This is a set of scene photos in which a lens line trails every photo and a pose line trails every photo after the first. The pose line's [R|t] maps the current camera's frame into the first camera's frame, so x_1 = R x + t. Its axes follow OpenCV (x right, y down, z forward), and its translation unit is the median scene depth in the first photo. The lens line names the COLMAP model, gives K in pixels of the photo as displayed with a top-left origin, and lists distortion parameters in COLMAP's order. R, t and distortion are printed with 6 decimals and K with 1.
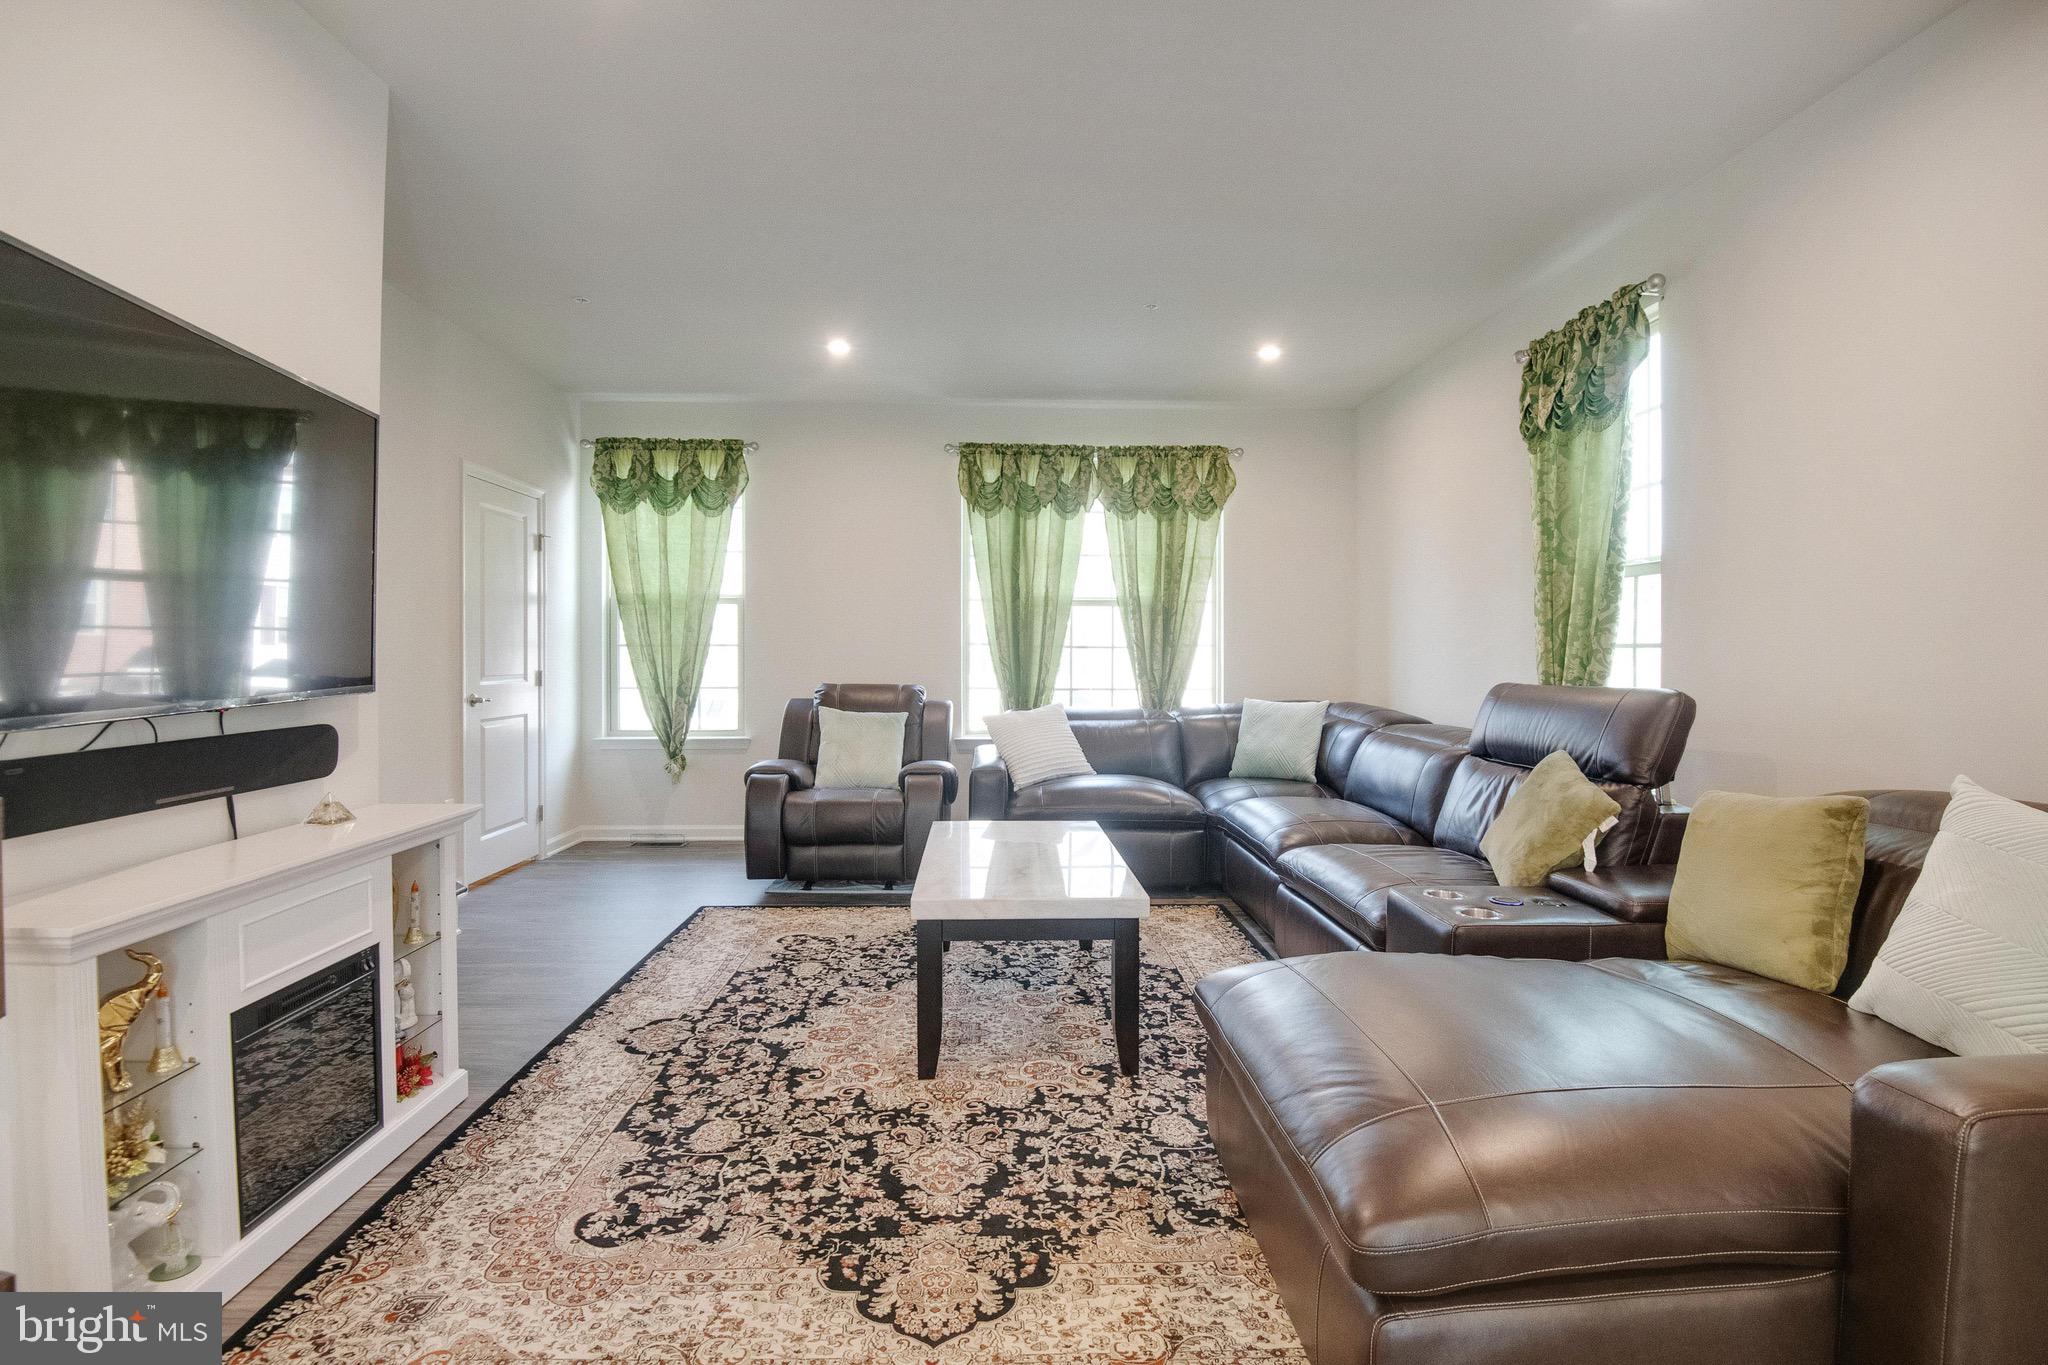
lens RADIAL K [[974.1, 0, 1012.4], [0, 974.1, 700.4], [0, 0, 1]] dist [0.022901, -0.024741]
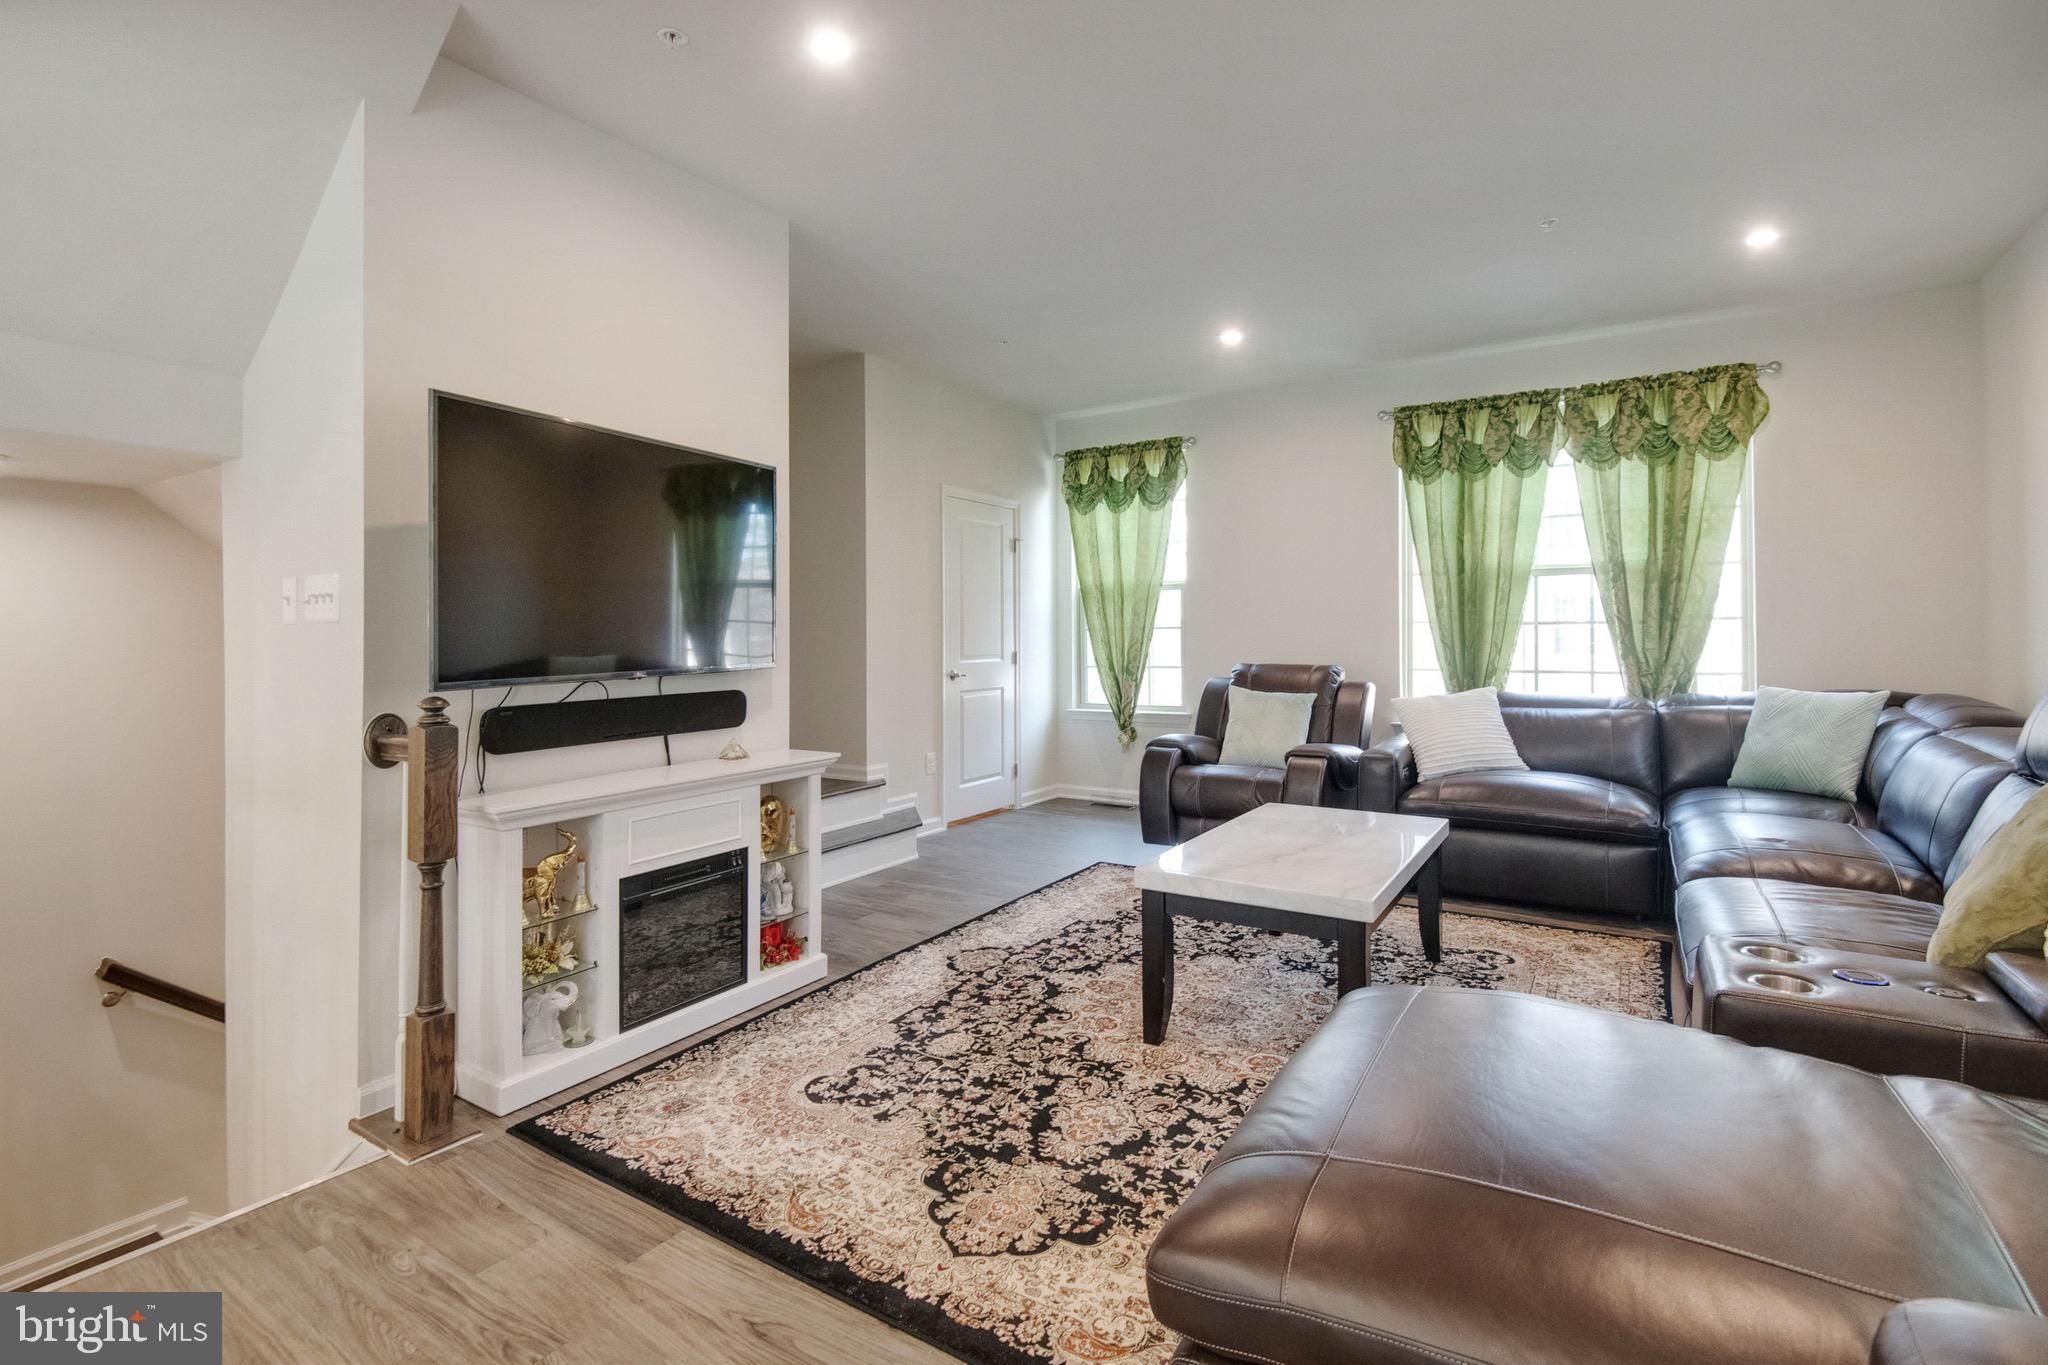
lens RADIAL K [[945.0, 0, 1024.0], [0, 945.0, 682.5], [0, 0, 1]] dist [0.048740, -0.022509]
pose [[0.830607, 0.016669, -0.556609, 0.326692], [-0.015522, 0.999857, 0.006781, -0.001398], [0.556642, 0.003008, 0.830747, 0.075138]]
